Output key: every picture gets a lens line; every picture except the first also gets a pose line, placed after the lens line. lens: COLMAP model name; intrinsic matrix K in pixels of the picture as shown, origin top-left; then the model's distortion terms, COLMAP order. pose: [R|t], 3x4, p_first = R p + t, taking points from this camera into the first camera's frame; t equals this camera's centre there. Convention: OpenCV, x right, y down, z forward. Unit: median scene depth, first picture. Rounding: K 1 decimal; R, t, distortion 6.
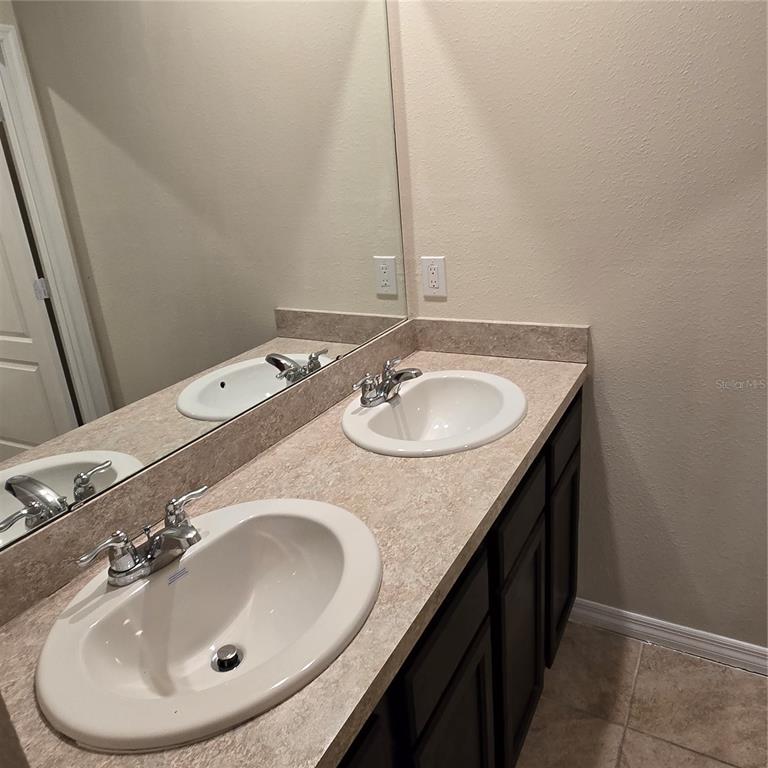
lens RADIAL K [[603.6, 0, 379.1], [0, 603.6, 377.5], [0, 0, 1]] dist [-0.002479, -0.003598]
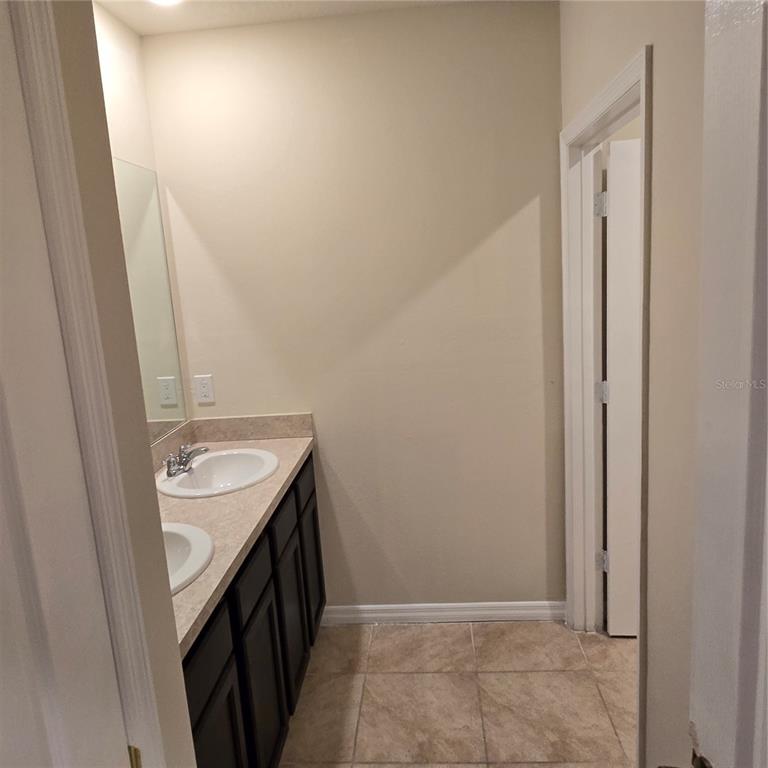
lens RADIAL K [[603.6, 0, 379.1], [0, 603.6, 377.5], [0, 0, 1]] dist [-0.002479, -0.003598]
pose [[0.903875, -0.051247, 0.424715, -0.156891], [0.136293, 0.975562, -0.172345, 0.120684], [-0.405504, 0.213664, 0.888771, -0.492673]]
